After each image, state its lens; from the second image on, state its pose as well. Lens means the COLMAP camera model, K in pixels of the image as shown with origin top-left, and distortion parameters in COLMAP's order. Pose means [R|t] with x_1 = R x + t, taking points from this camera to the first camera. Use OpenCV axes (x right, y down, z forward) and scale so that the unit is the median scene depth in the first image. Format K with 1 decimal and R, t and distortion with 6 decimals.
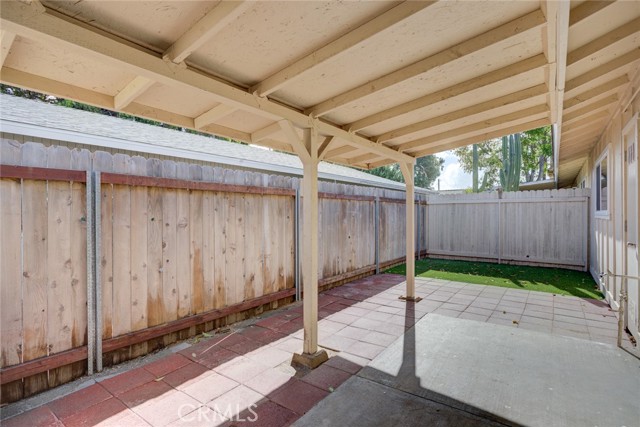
lens RADIAL K [[313.6, 0, 320.0], [0, 313.6, 213.5], [0, 0, 1]] dist [-0.016154, 0.003053]
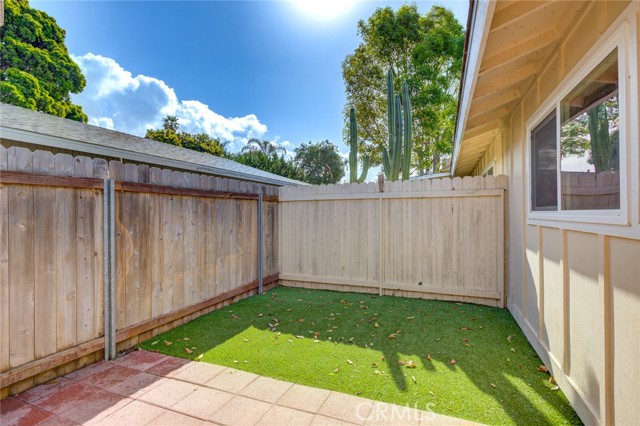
lens RADIAL K [[313.6, 0, 320.0], [0, 313.6, 213.0], [0, 0, 1]] dist [-0.016154, 0.003053]
pose [[0.964169, -0.003660, 0.265265, 0.399393], [0.004759, 0.999983, -0.003499, -0.005116], [-0.265247, 0.004636, 0.964169, 0.581690]]
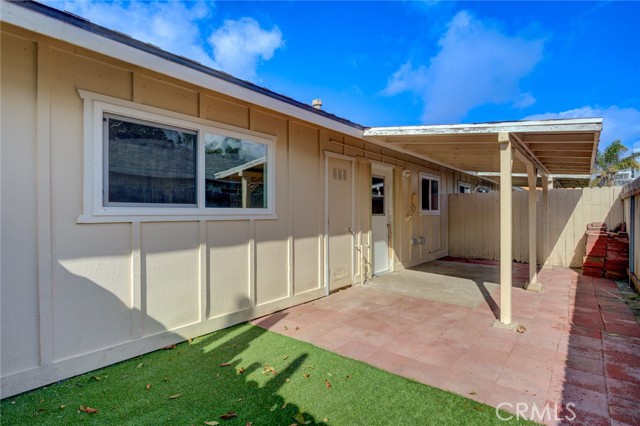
lens RADIAL K [[313.6, 0, 320.0], [0, 313.6, 213.0], [0, 0, 1]] dist [-0.016154, 0.003053]
pose [[-0.998528, 0.006138, 0.053896, 0.557064], [0.006140, 0.999981, -0.000124, 0.002413], [-0.053895, 0.000208, -0.998547, 1.426842]]
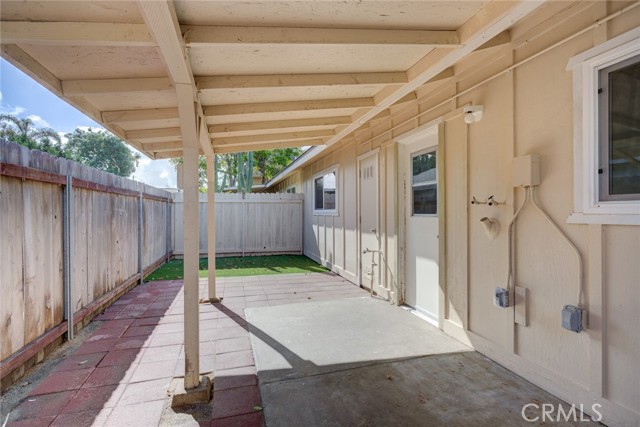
lens RADIAL K [[313.6, 0, 320.0], [0, 313.6, 213.5], [0, 0, 1]] dist [-0.016154, 0.003053]
pose [[0.603760, -0.003899, 0.797156, -0.222082], [0.002670, 0.999992, 0.002870, 0.003296], [-0.797161, 0.000396, 0.603766, 0.127638]]
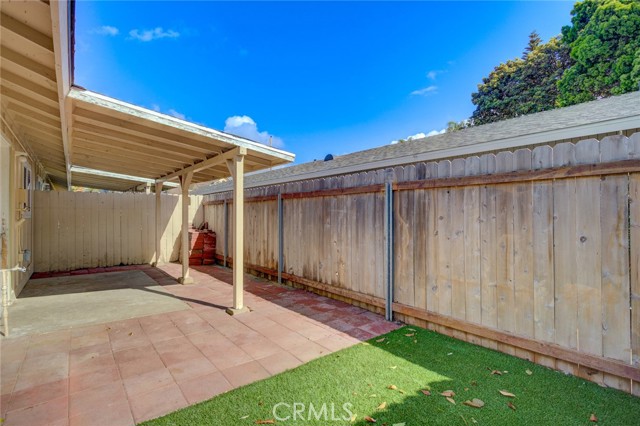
lens RADIAL K [[313.6, 0, 320.0], [0, 313.6, 213.0], [0, 0, 1]] dist [-0.016154, 0.003053]
pose [[-0.247694, -0.001855, -0.968836, 0.872774], [0.002035, 0.999995, -0.002435, 0.002339], [0.968836, -0.002575, -0.247689, 1.165779]]
